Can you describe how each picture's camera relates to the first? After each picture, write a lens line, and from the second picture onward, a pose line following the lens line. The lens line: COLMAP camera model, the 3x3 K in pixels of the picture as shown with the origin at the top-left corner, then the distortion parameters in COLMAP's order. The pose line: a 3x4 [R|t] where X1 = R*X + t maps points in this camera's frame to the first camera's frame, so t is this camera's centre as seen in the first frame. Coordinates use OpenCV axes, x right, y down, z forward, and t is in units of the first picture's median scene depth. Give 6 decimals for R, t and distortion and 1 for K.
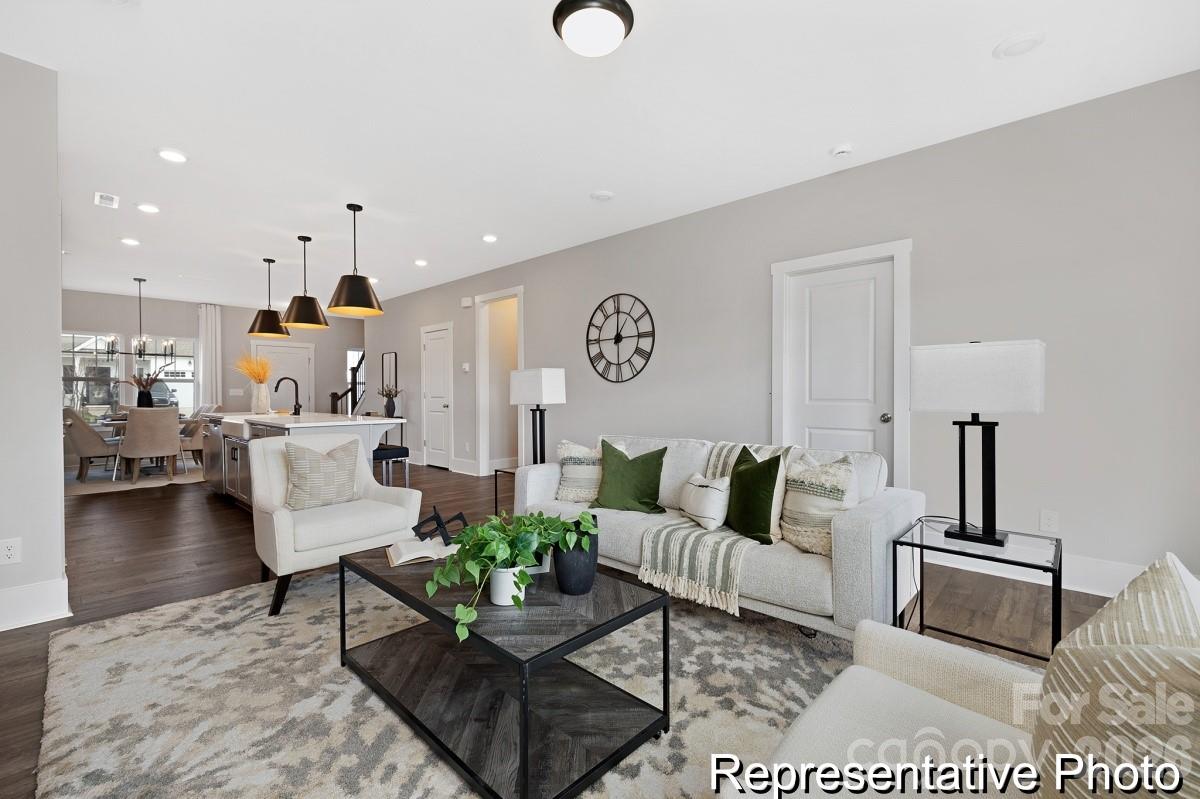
lens RADIAL K [[522.9, 0, 593.7], [0, 522.9, 400.6], [0, 0, 1]] dist [-0.000888, -0.000110]
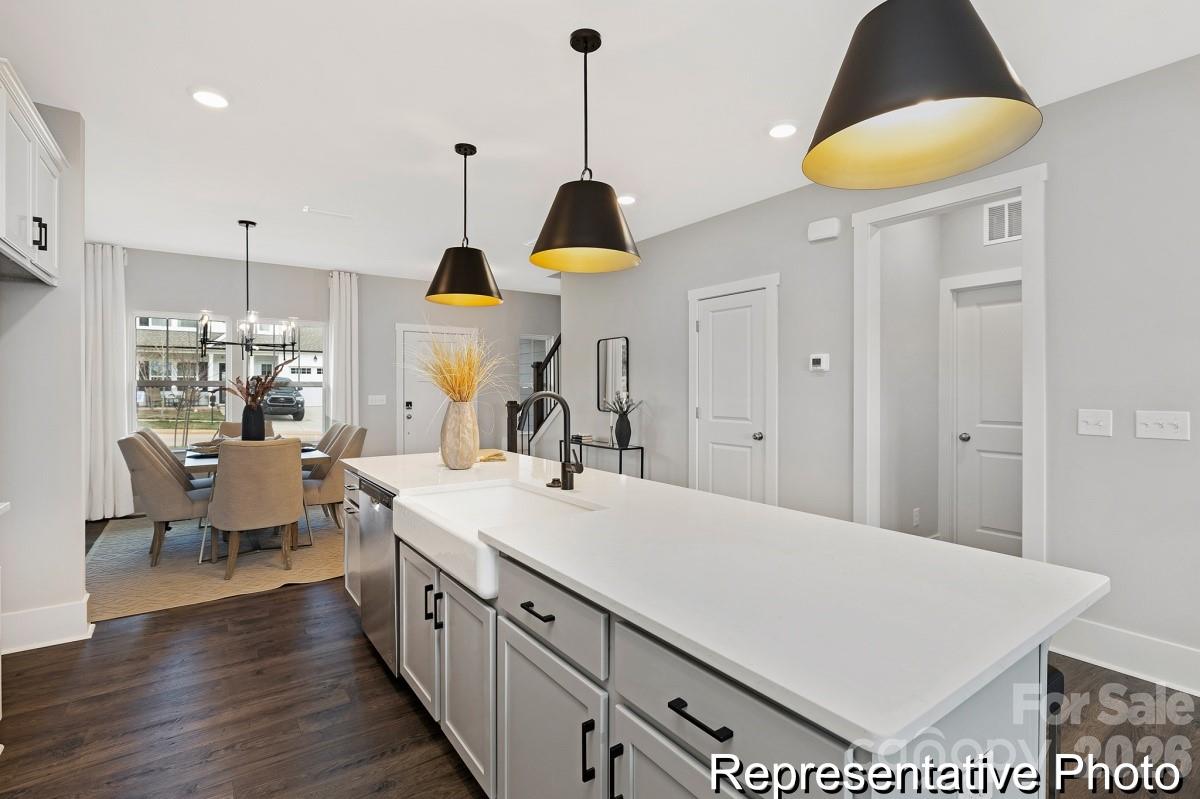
lens RADIAL K [[564.7, 0, 604.5], [0, 564.7, 392.6], [0, 0, 1]] dist [-0.011561, 0.000271]
pose [[0.983364, 0.003496, -0.181615, -0.336153], [-0.004287, 0.999983, -0.003959, -0.030957], [0.181598, 0.004672, 0.983362, 0.429017]]
